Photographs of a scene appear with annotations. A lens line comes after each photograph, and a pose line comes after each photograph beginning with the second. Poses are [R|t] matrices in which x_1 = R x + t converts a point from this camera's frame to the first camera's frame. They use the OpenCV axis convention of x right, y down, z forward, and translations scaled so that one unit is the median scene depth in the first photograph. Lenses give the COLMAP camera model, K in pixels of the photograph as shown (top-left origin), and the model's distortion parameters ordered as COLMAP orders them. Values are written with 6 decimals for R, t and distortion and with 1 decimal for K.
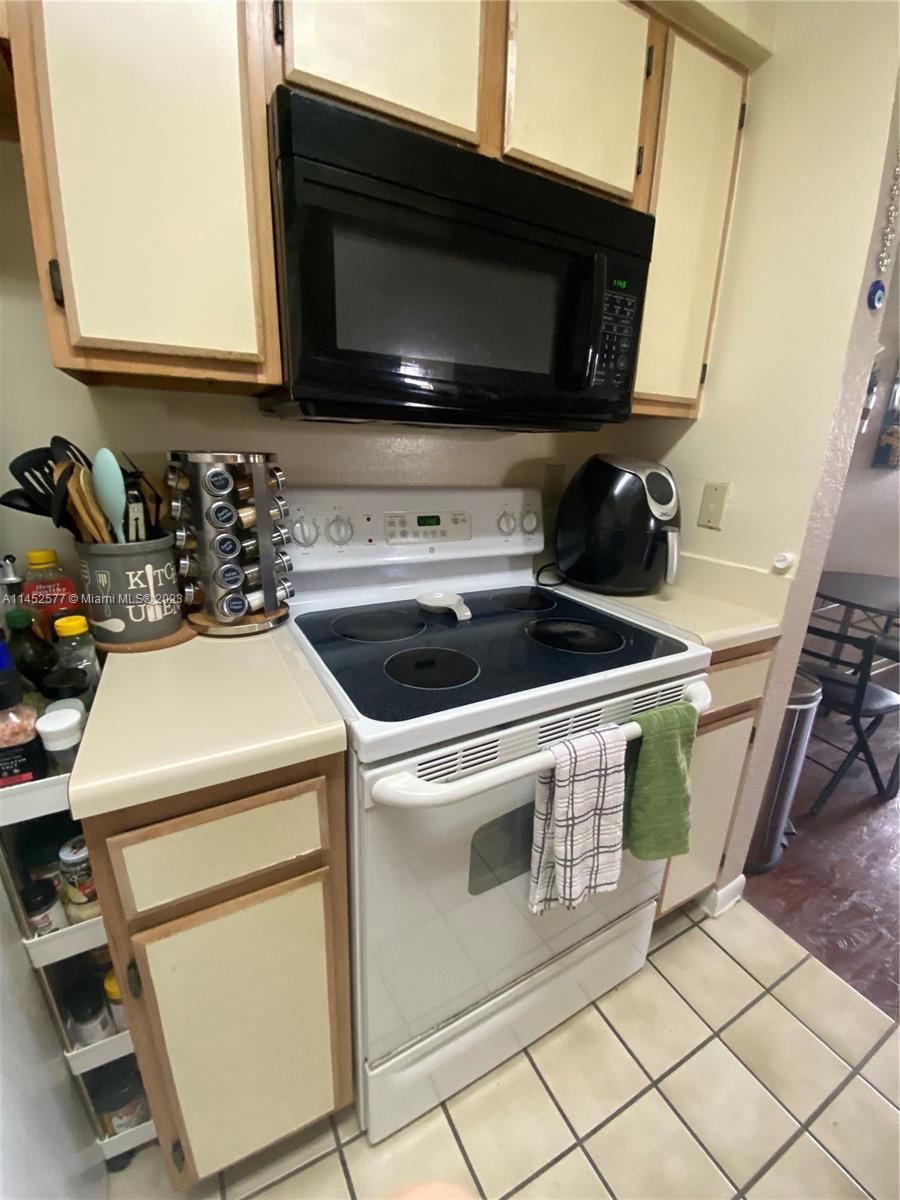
lens RADIAL K [[488.9, 0, 447.9], [0, 488.9, 597.8], [0, 0, 1]] dist [-0.017354, -0.004518]
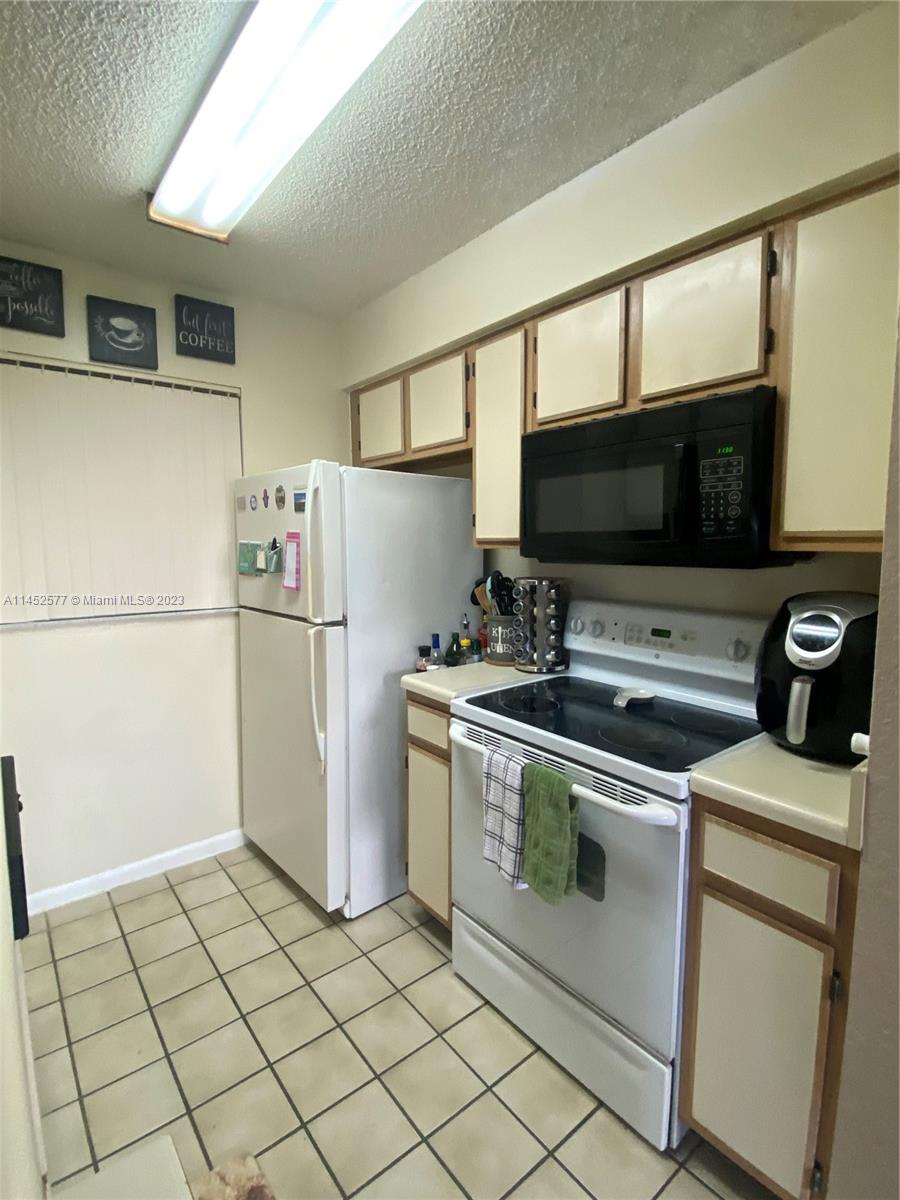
lens RADIAL K [[584.7, 0, 452.3], [0, 584.7, 591.4], [0, 0, 1]] dist [0.017605, -0.018139]
pose [[0.192596, 0.059784, -0.979455, 1.439726], [-0.272879, 0.962035, 0.005063, -0.131225], [0.942573, 0.266298, 0.201598, 0.162326]]
